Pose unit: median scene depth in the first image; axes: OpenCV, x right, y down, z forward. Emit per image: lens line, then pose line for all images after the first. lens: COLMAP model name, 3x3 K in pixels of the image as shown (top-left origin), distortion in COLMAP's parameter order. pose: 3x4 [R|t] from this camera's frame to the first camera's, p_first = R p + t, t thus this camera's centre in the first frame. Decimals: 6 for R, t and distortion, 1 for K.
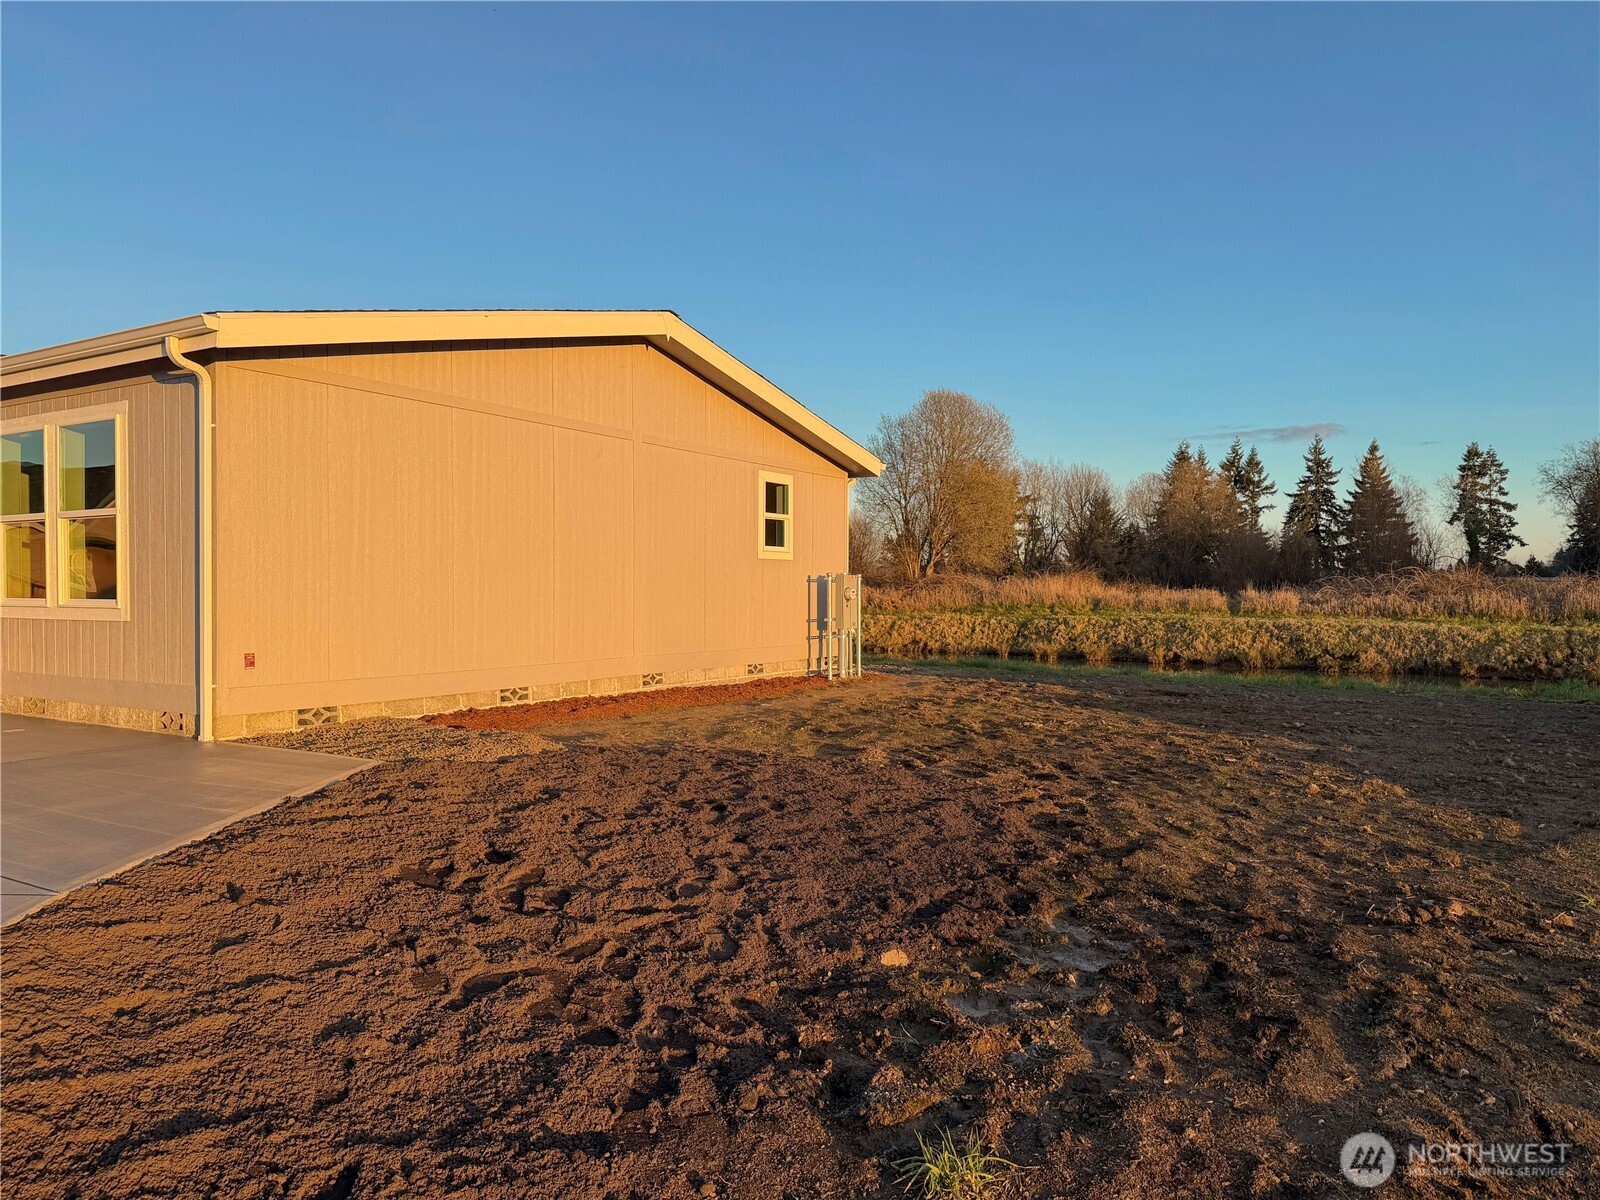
lens RADIAL K [[1125.4, 0, 801.5], [0, 1125.4, 605.2], [0, 0, 1]] dist [0.022654, -0.033349]
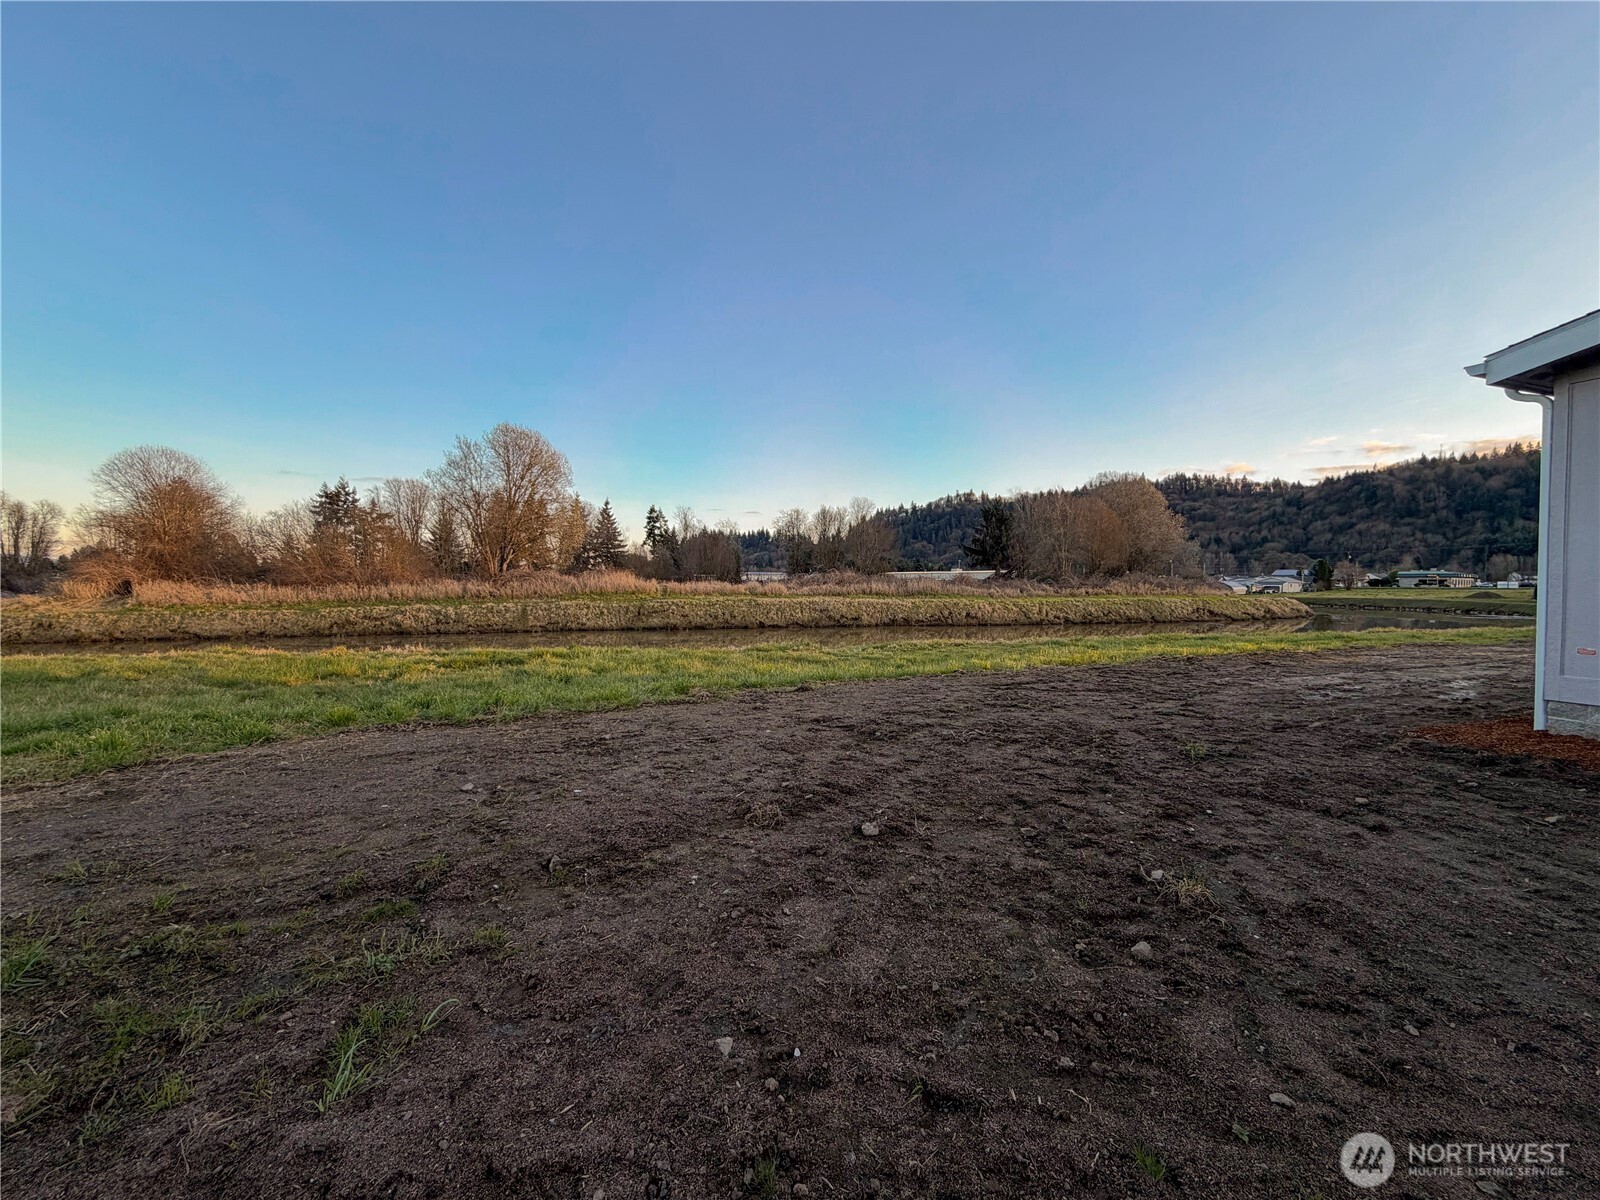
lens RADIAL K [[639.1, 0, 794.1], [0, 639.1, 595.5], [0, 0, 1]] dist [-0.001772, 0.000919]
pose [[0.622055, -0.018549, 0.782754, -0.252199], [0.012843, 0.999827, 0.013487, -0.003523], [-0.782868, 0.001664, 0.622185, 0.314722]]
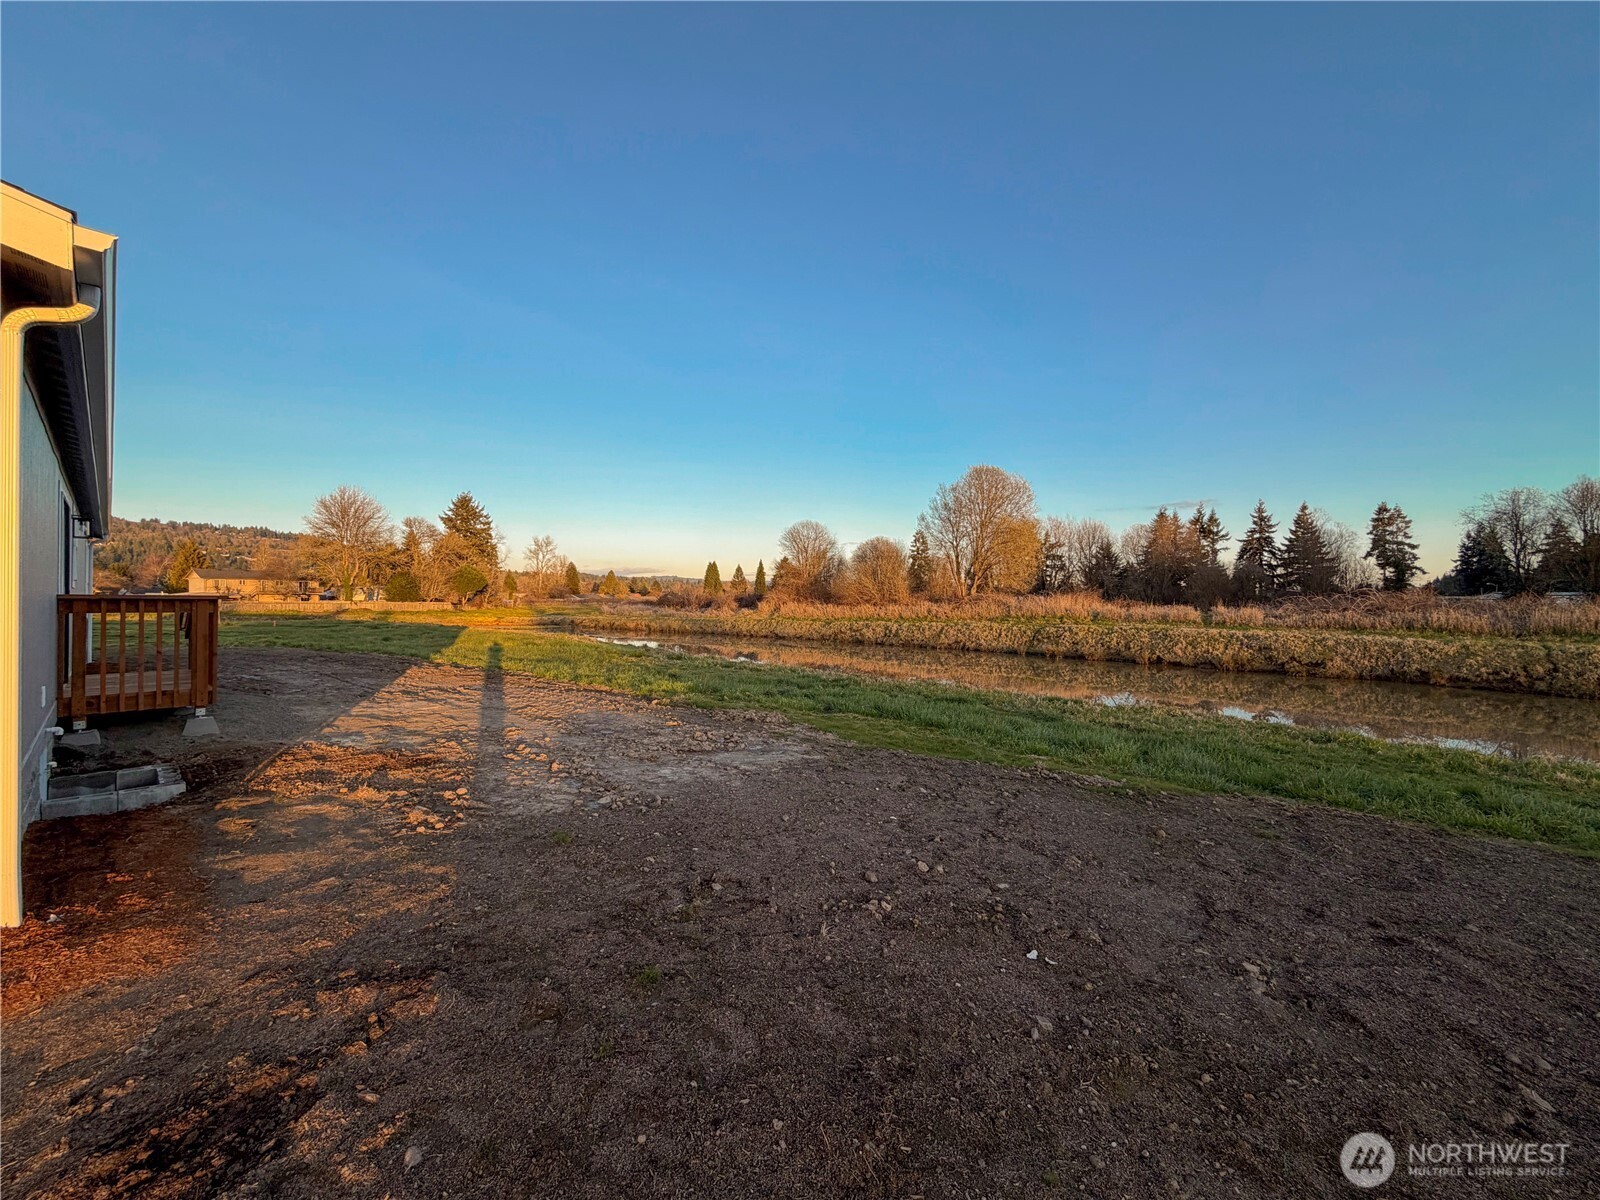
lens RADIAL K [[639.1, 0, 799.9], [0, 639.1, 593.1], [0, 0, 1]] dist [-0.001772, 0.000919]
pose [[0.981940, 0.000912, -0.189188, 0.052758], [-0.006101, 0.999621, -0.026848, -0.005438], [0.189092, 0.027517, 0.981574, 0.160209]]
